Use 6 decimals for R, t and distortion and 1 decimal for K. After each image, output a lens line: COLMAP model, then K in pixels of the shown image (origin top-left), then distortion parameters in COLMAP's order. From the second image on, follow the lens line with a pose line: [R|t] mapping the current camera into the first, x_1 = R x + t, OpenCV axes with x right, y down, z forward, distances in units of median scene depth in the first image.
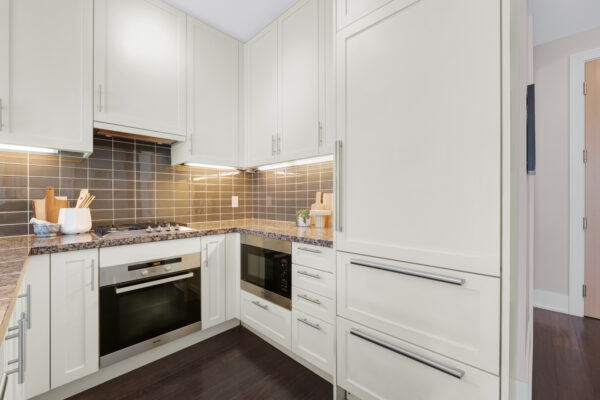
lens RADIAL K [[248.7, 0, 300.8], [0, 248.7, 197.8], [0, 0, 1]] dist [-0.012609, 0.000659]
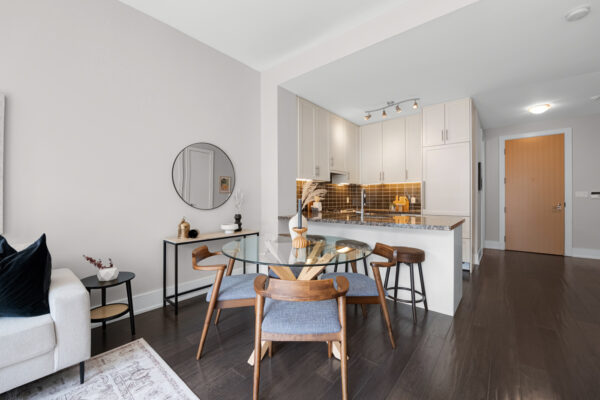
lens RADIAL K [[248.7, 0, 299.4], [0, 248.7, 195.8], [0, 0, 1]] dist [-0.012609, 0.000659]
pose [[0.996995, 0.001465, 0.077450, -1.145504], [-0.000666, 0.999946, -0.010347, 0.001420], [-0.077461, 0.010264, 0.996943, -1.406827]]
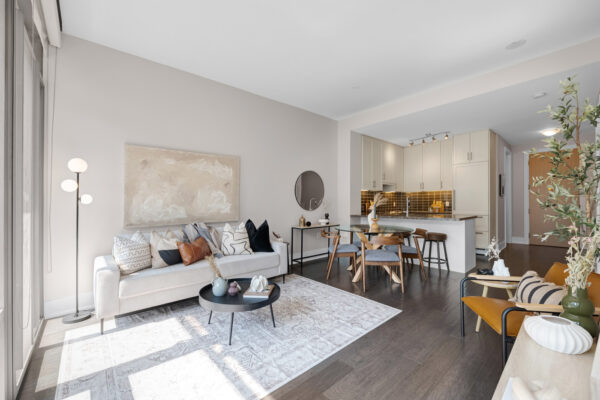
lens RADIAL K [[248.7, 0, 303.3], [0, 248.7, 198.0], [0, 0, 1]] dist [-0.012609, 0.000659]
pose [[0.997866, -0.002695, -0.065239, -1.493451], [0.001885, 0.999920, -0.012483, -0.022138], [0.065267, 0.012334, 0.997792, -2.392030]]
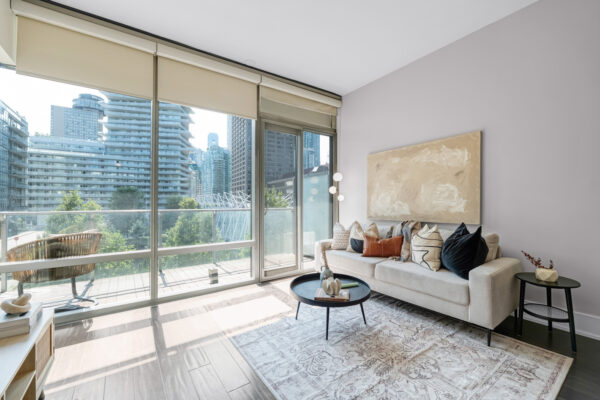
lens RADIAL K [[248.7, 0, 302.2], [0, 248.7, 195.6], [0, 0, 1]] dist [-0.012609, 0.000659]
pose [[-0.176715, -0.028727, -0.983843, -0.661993], [0.011548, 0.999445, -0.031257, 0.006957], [0.984194, -0.016885, -0.176285, -1.132877]]
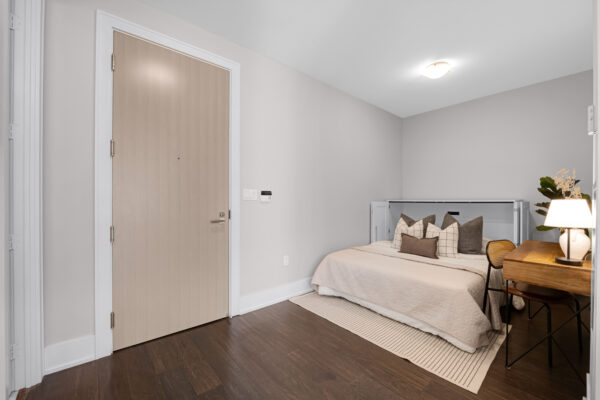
lens RADIAL K [[248.7, 0, 296.4], [0, 248.7, 201.5], [0, 0, 1]] dist [-0.012609, 0.000659]
pose [[0.099281, -0.005119, 0.995046, 0.523040], [-0.003466, 0.999979, 0.005490, -0.008926], [-0.995053, -0.003994, 0.099261, 0.404332]]
